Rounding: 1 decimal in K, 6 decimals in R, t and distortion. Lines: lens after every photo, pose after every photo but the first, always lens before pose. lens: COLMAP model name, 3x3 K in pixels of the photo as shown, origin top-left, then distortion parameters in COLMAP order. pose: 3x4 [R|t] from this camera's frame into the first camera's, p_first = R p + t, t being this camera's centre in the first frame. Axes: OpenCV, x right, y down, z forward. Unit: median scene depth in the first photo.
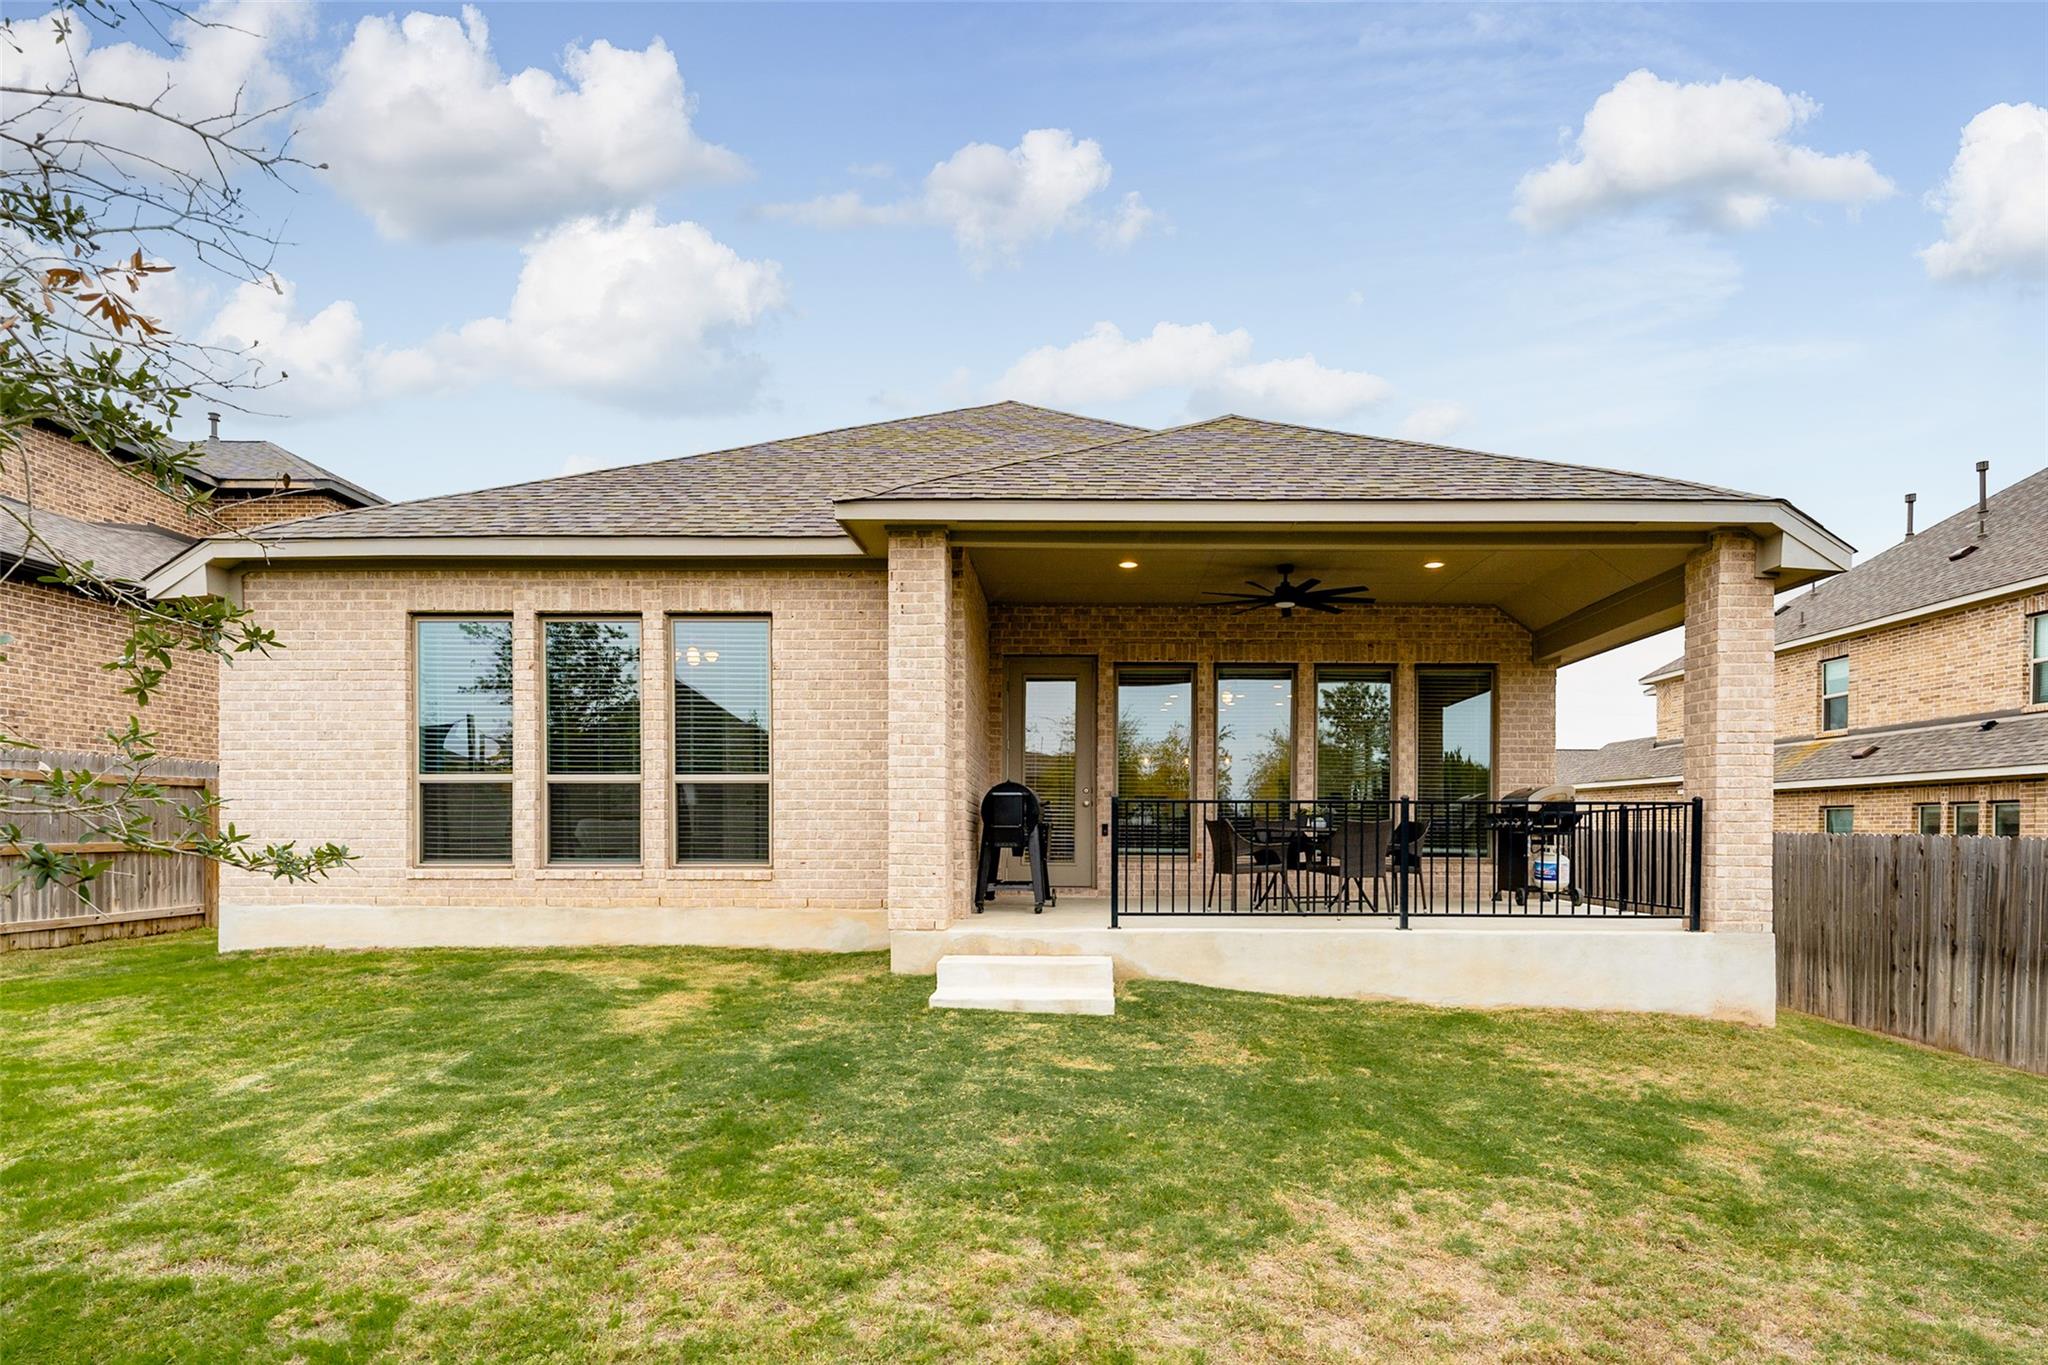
lens RADIAL K [[1050.0, 0, 1097.7], [0, 1050.0, 833.6], [0, 0, 1]] dist [0.000677, 0.000646]
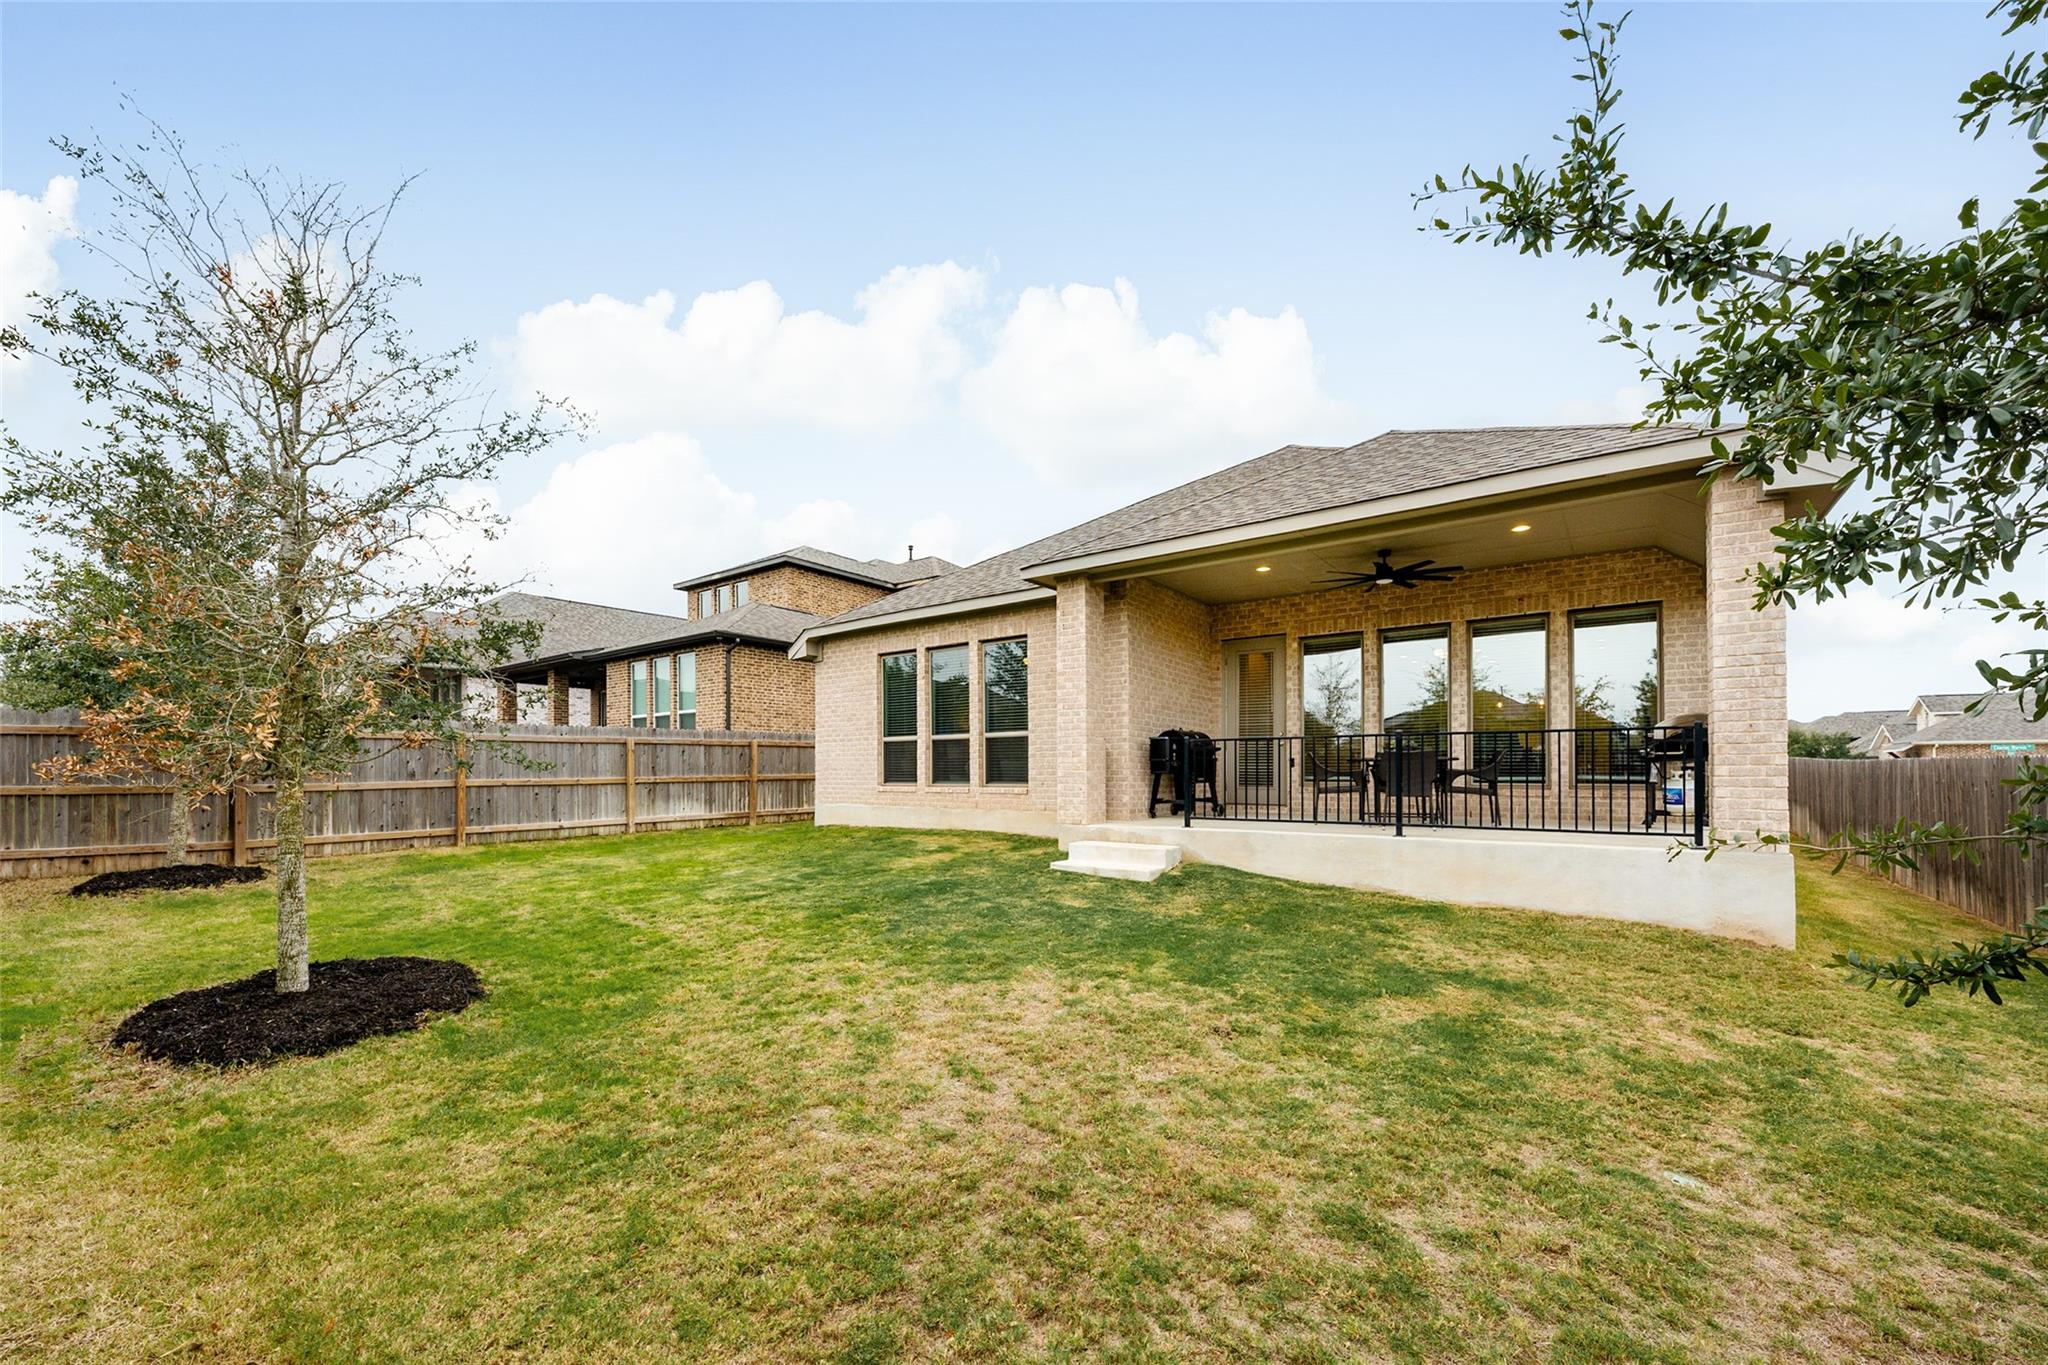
lens RADIAL K [[799.6, 0, 1029.3], [0, 799.6, 763.6], [0, 0, 1]] dist [-0.001171, -0.000079]
pose [[0.808310, -0.012026, -0.588635, 0.435529], [0.004730, 0.999892, -0.013932, 0.013397], [0.588739, 0.008477, 0.808279, -0.029543]]
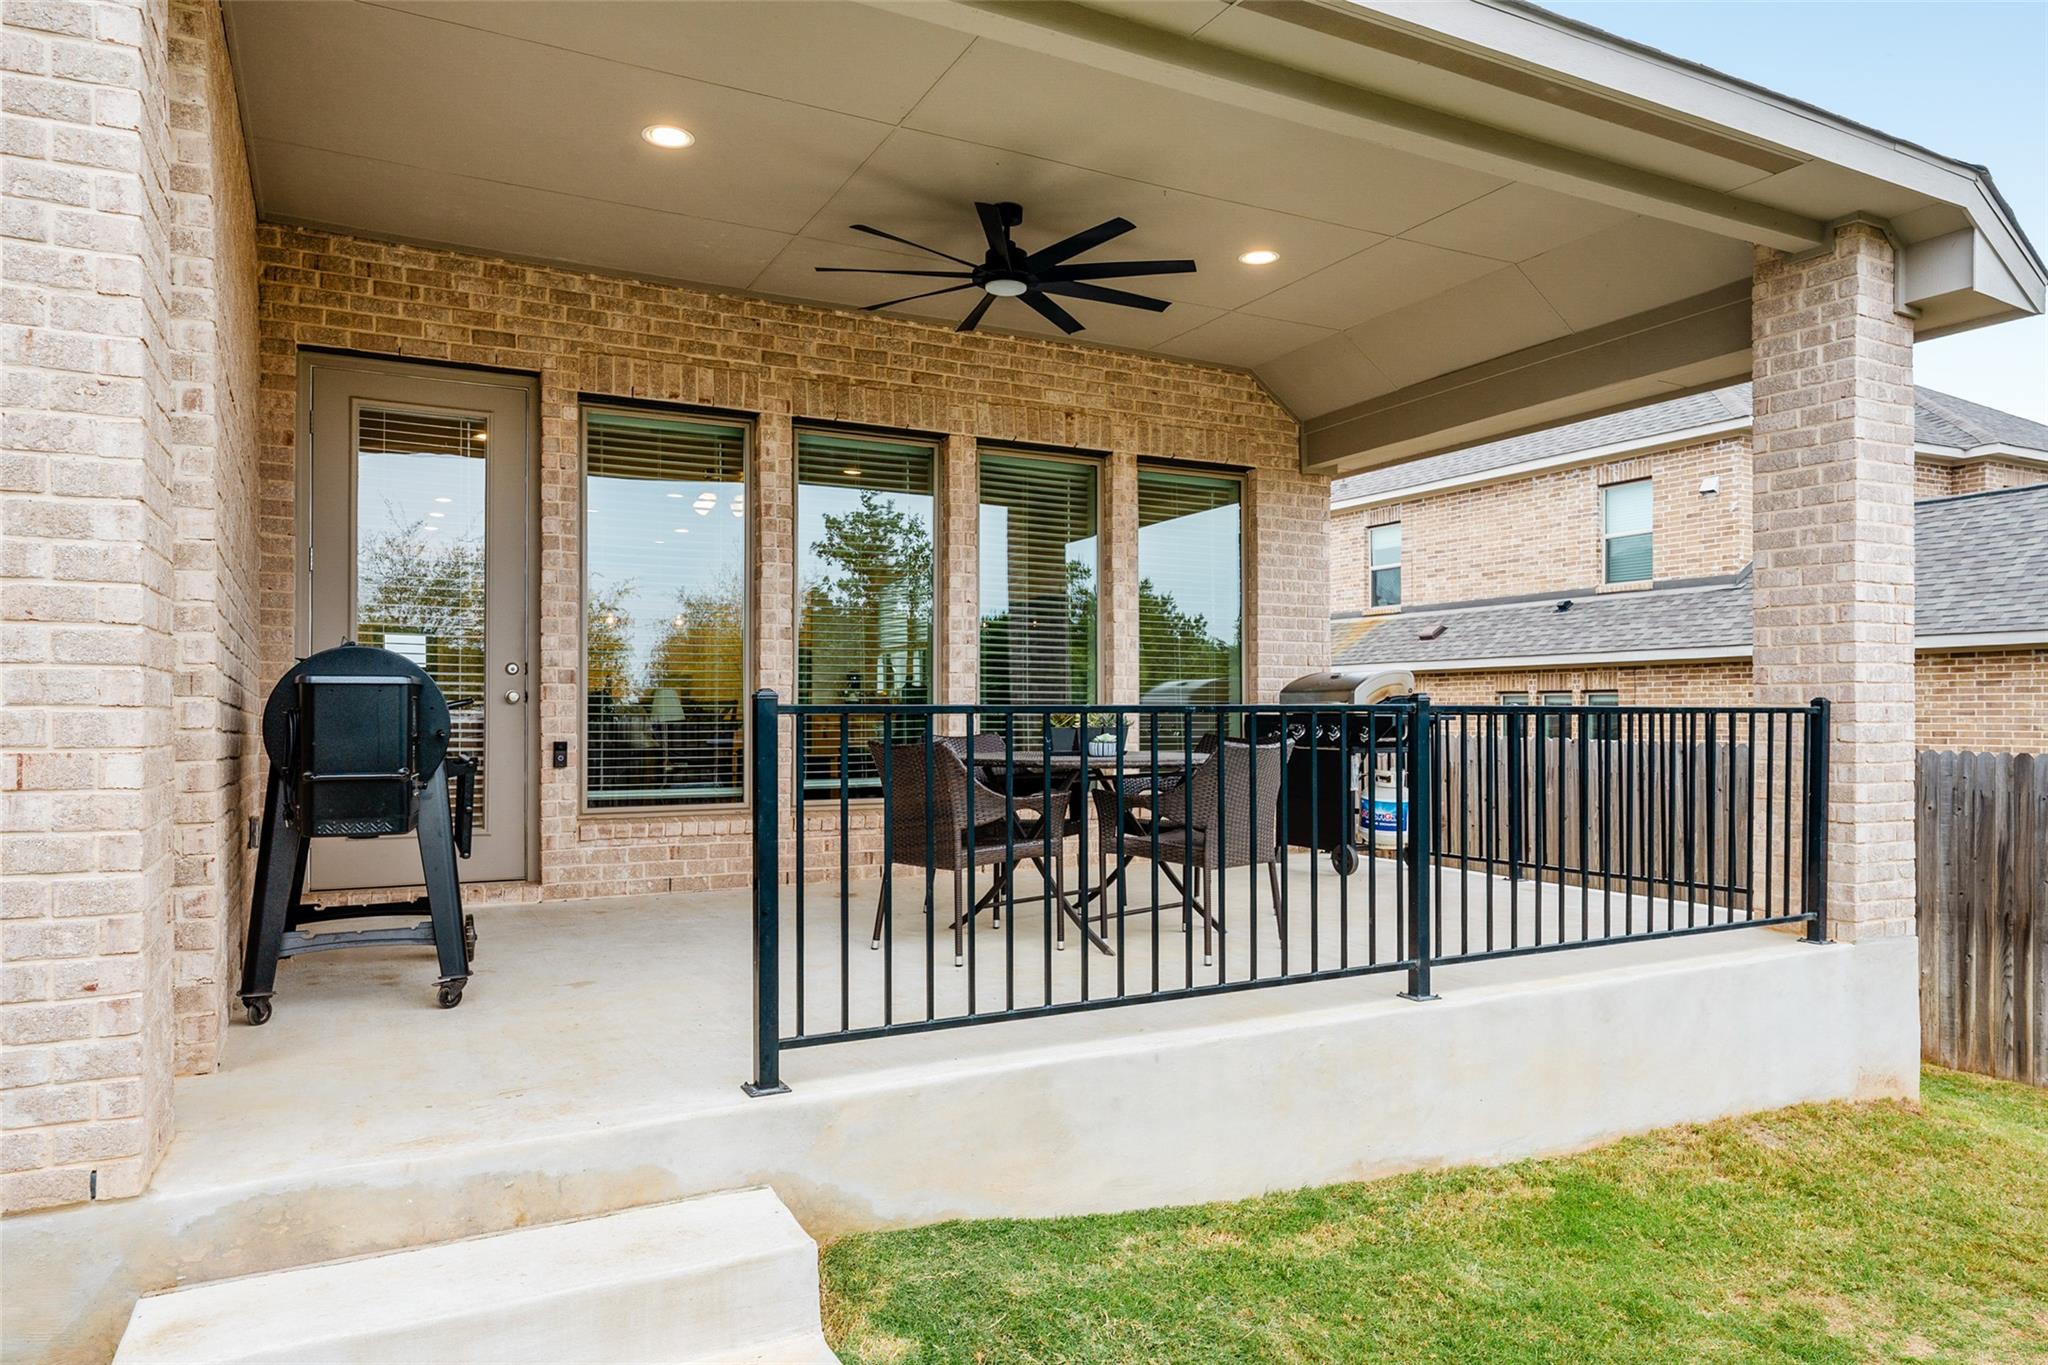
lens RADIAL K [[1268.7, 0, 1073.4], [0, 1268.7, 705.2], [0, 0, 1]] dist [0.005375, -0.000308]
pose [[0.877477, -0.001902, 0.479614, -0.080903], [0.006843, 0.999940, -0.008556, -0.024318], [-0.479569, 0.010790, 0.877438, 0.524603]]
